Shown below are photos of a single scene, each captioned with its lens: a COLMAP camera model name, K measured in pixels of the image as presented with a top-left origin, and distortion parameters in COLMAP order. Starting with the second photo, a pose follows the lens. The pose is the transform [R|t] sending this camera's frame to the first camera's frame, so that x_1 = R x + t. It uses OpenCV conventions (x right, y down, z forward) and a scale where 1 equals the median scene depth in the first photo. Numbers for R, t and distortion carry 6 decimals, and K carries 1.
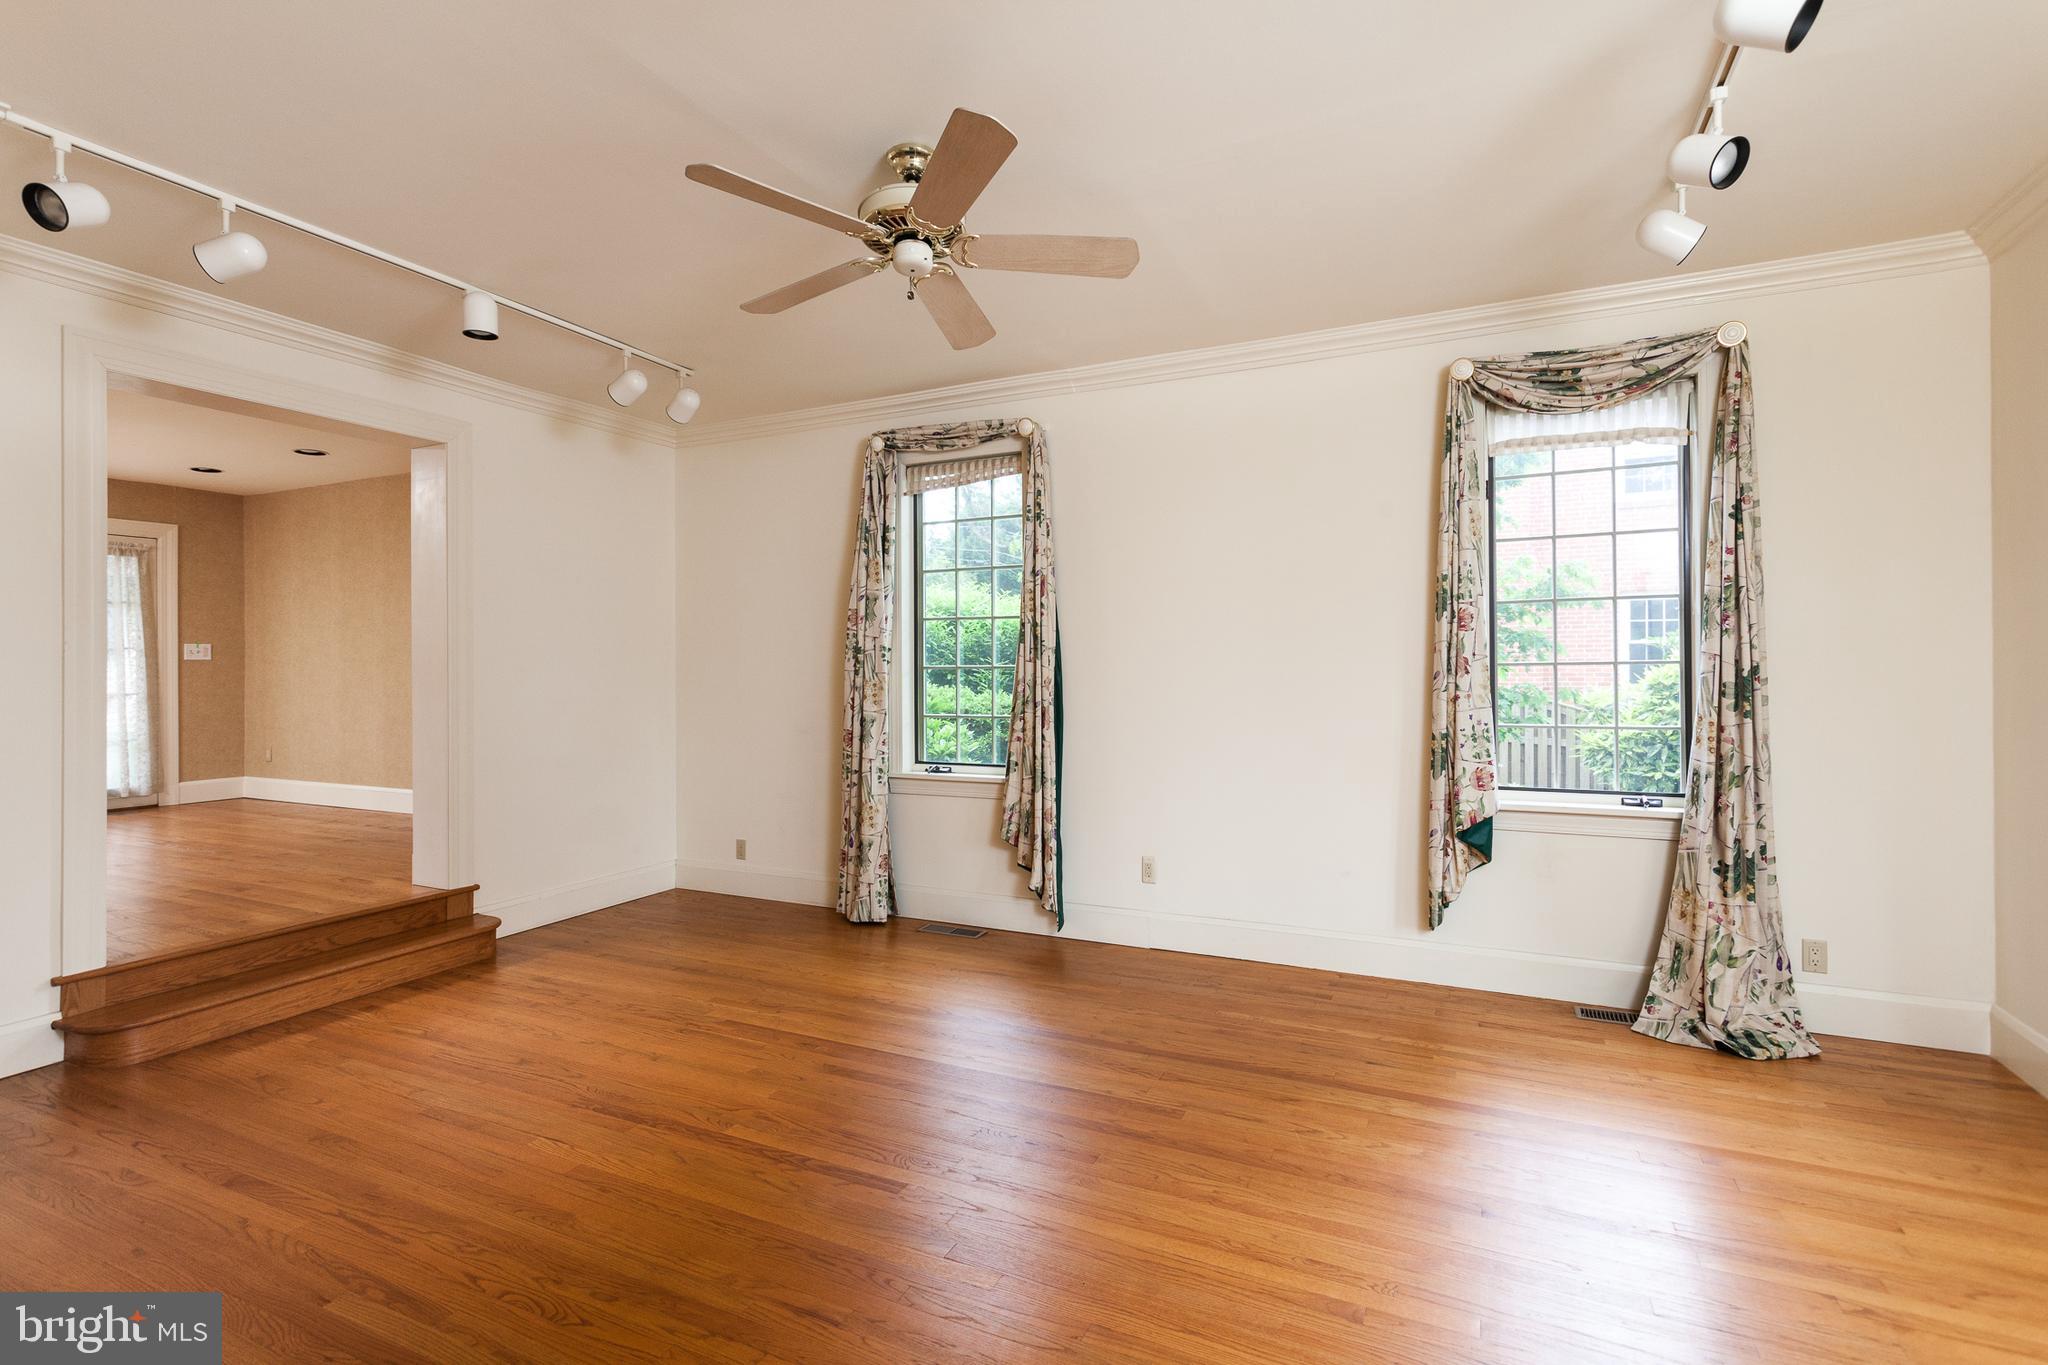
lens RADIAL K [[971.4, 0, 1018.0], [0, 971.4, 676.7], [0, 0, 1]] dist [0.004424, 0.000312]
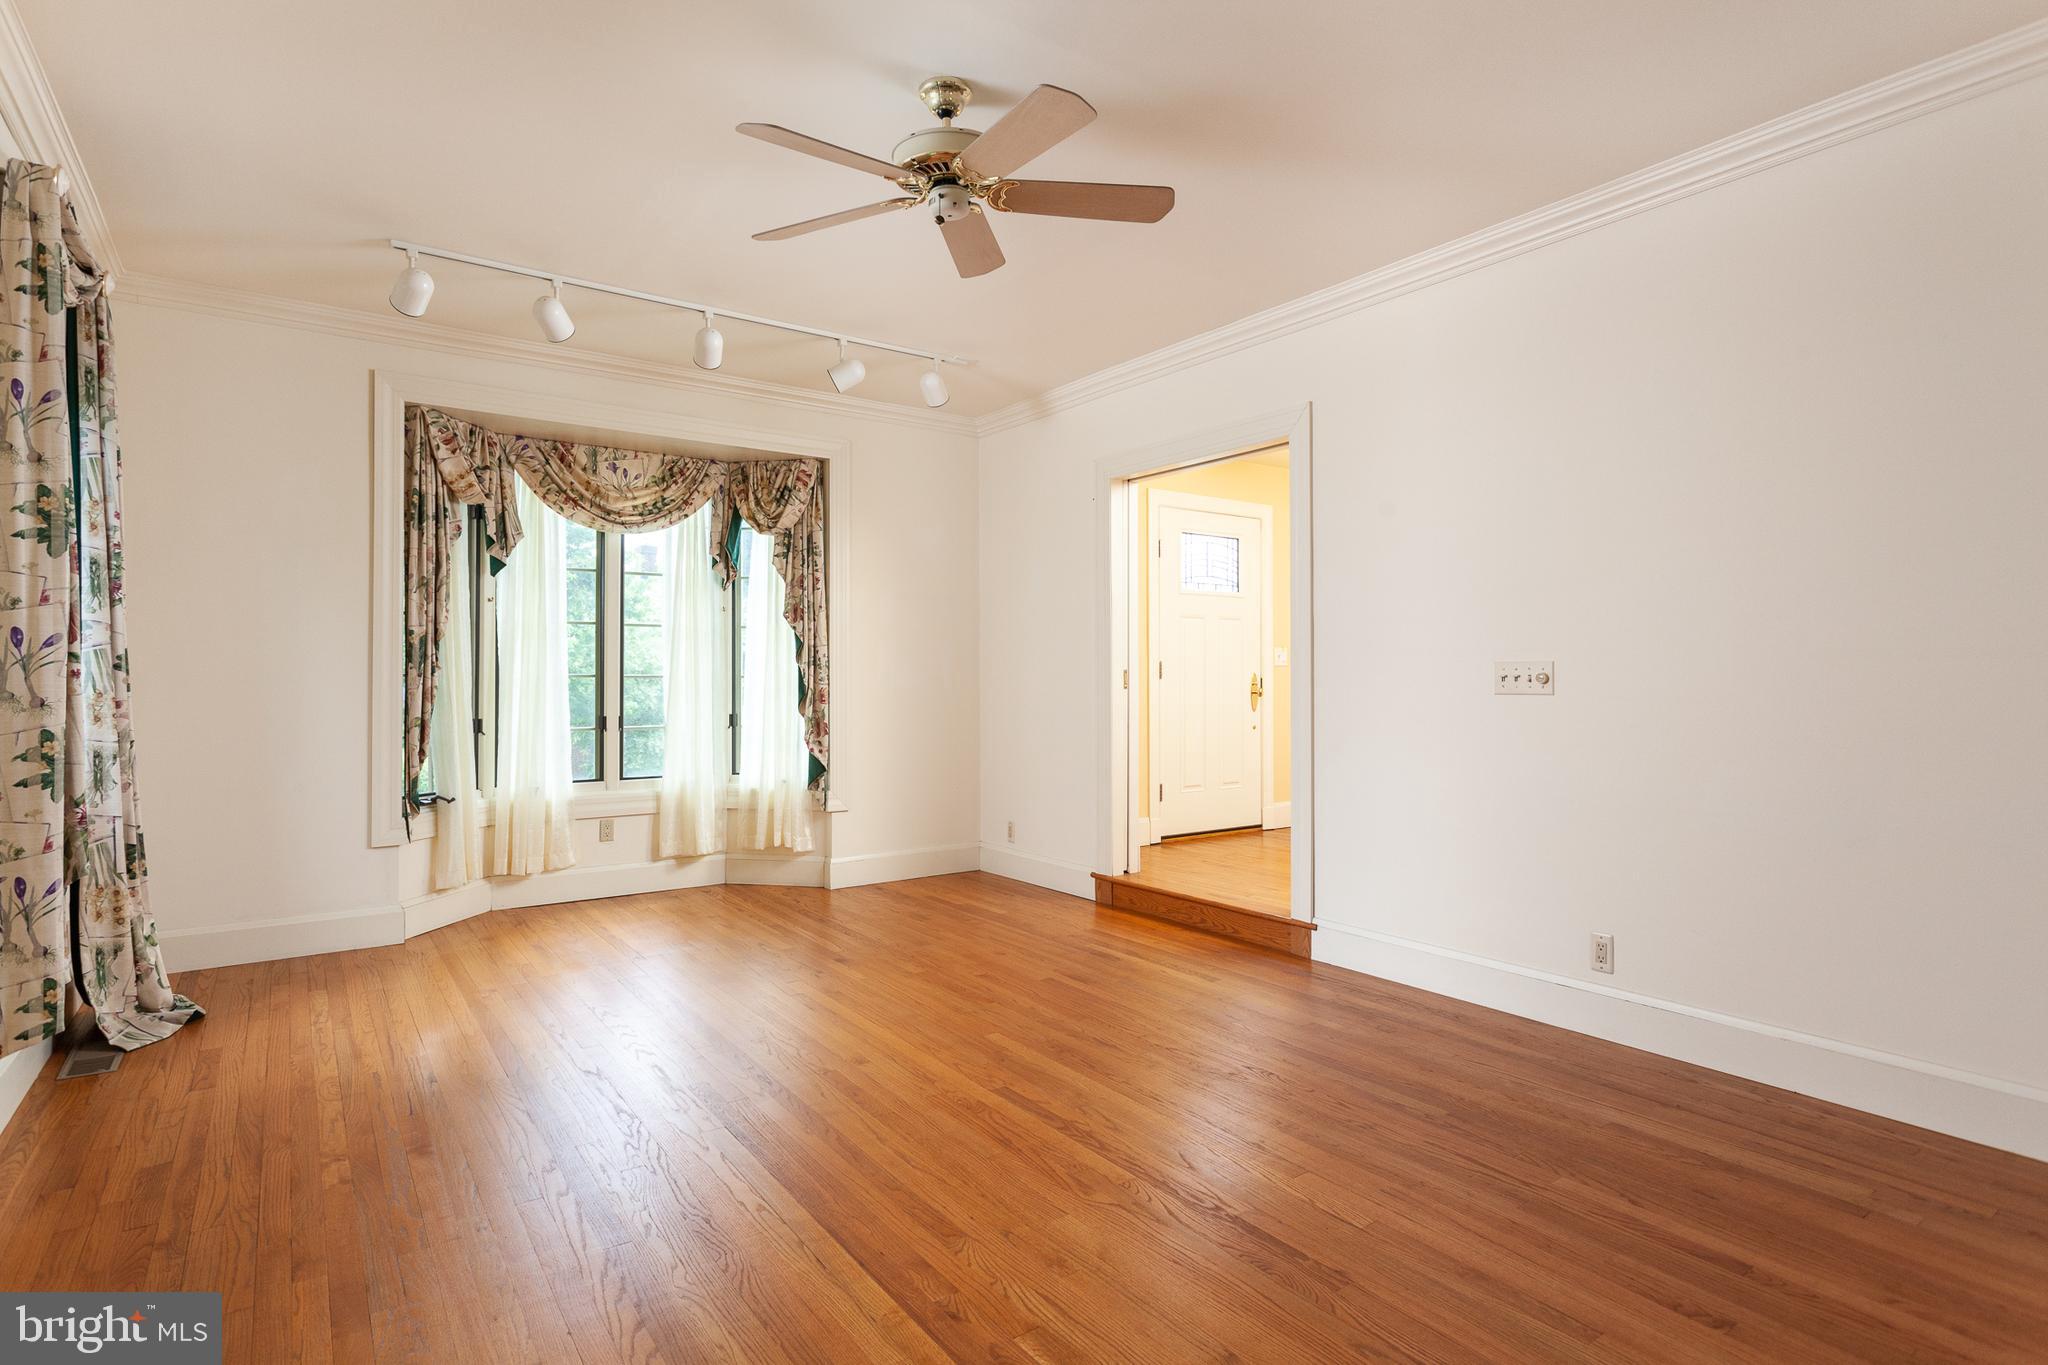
lens RADIAL K [[1031.0, 0, 1021.4], [0, 1031.0, 679.7], [0, 0, 1]] dist [-0.013460, 0.001551]
pose [[-0.877761, 0.004728, 0.479075, -0.505227], [0.011736, 0.999863, 0.011635, 0.028509], [-0.478955, 0.015835, -0.877697, 1.428994]]
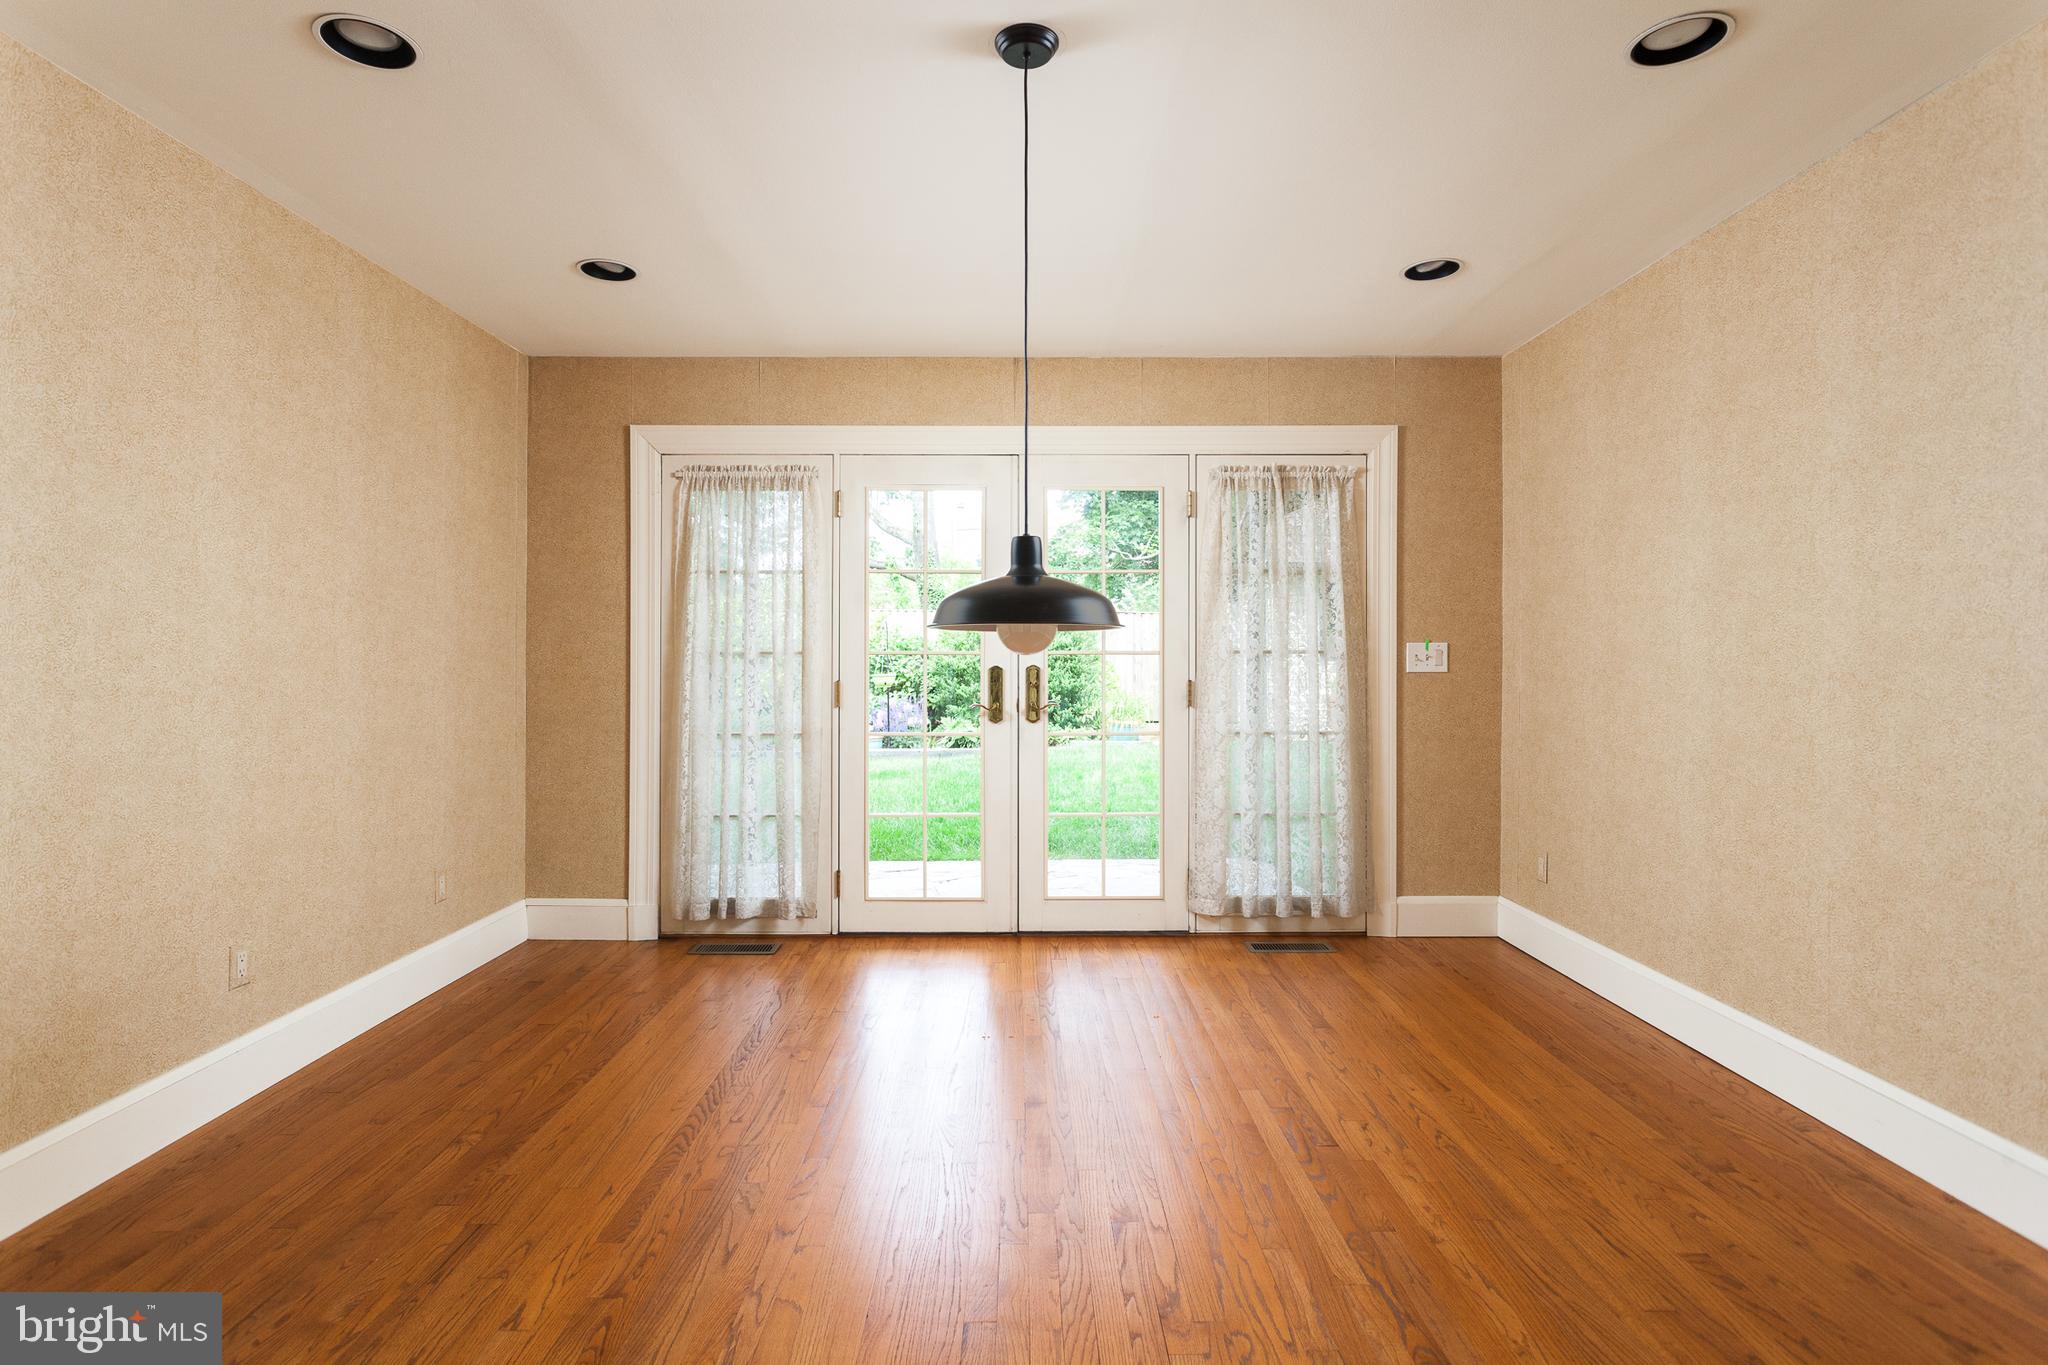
lens RADIAL K [[1031.0, 0, 1026.0], [0, 1031.0, 643.2], [0, 0, 1]] dist [-0.013460, 0.001551]
pose [[0.448362, -0.012623, -0.893763, -0.930958], [-0.013277, 0.999696, -0.020779, -0.039580], [0.893753, 0.021183, 0.448058, 1.177264]]
